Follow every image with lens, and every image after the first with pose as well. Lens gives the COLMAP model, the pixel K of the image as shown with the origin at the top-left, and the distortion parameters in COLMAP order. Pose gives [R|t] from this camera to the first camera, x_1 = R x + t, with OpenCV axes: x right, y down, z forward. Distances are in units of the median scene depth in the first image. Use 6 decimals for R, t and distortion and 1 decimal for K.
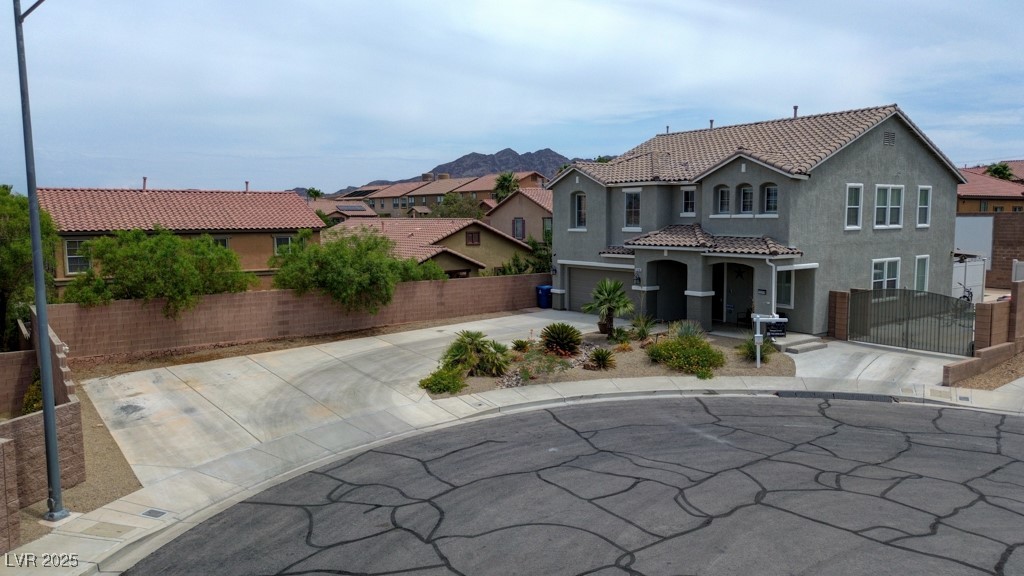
lens RADIAL K [[726.5, 0, 517.4], [0, 726.5, 288.6], [0, 0, 1]] dist [0.072667, -0.072276]
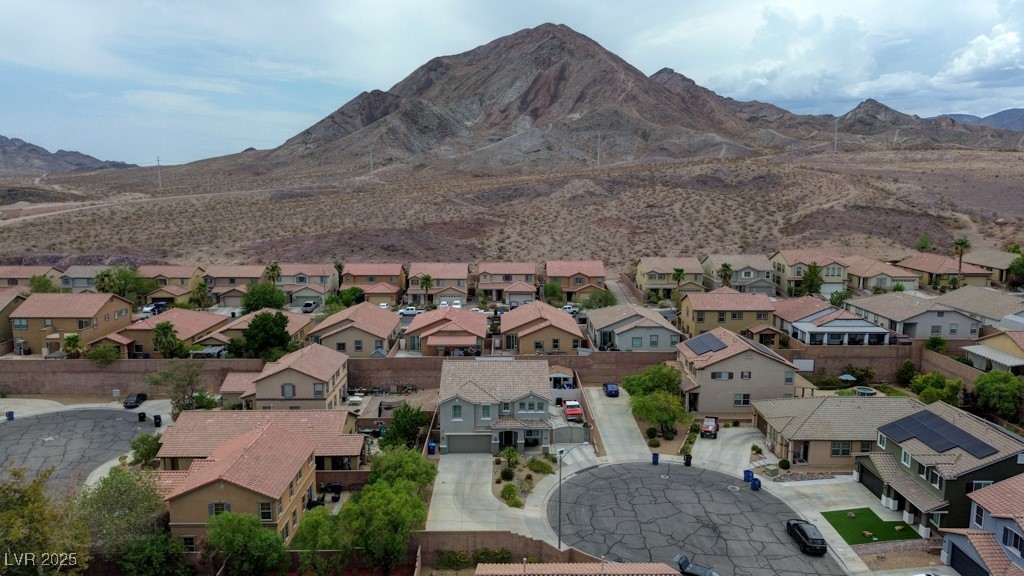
lens RADIAL K [[726.5, 0, 517.1], [0, 726.5, 283.7], [0, 0, 1]] dist [0.072667, -0.072276]
pose [[0.580723, -0.110786, 0.806528, -2.646890], [0.073869, 0.993781, 0.083320, -1.119732], [-0.810743, 0.011192, 0.585295, -0.898307]]
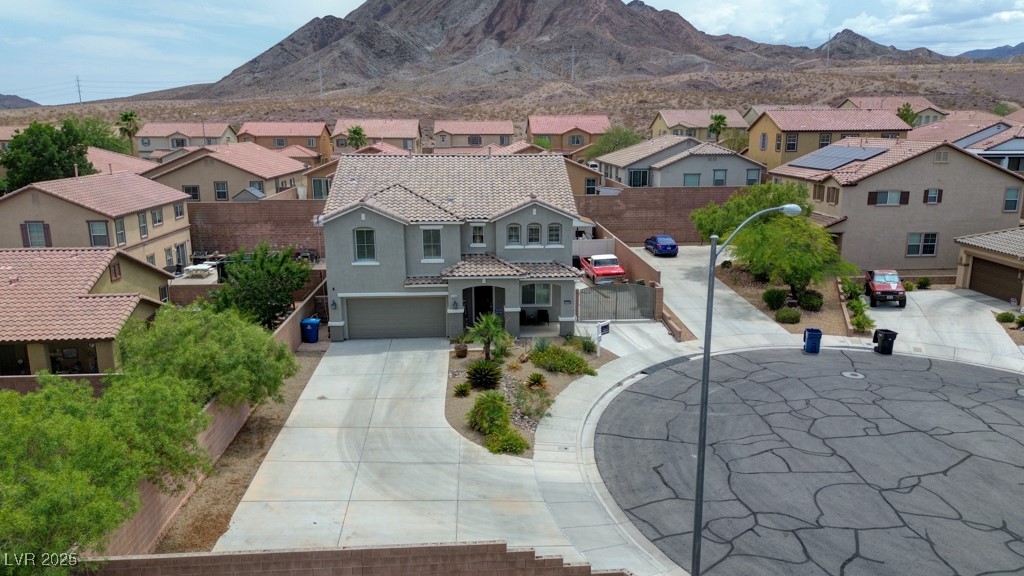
lens RADIAL K [[726.5, 0, 517.0], [0, 726.5, 286.0], [0, 0, 1]] dist [0.072667, -0.072276]
pose [[0.542713, -0.178279, 0.820779, -1.040993], [0.083070, 0.983816, 0.158764, -0.309694], [-0.835800, -0.017981, 0.548740, 0.376944]]
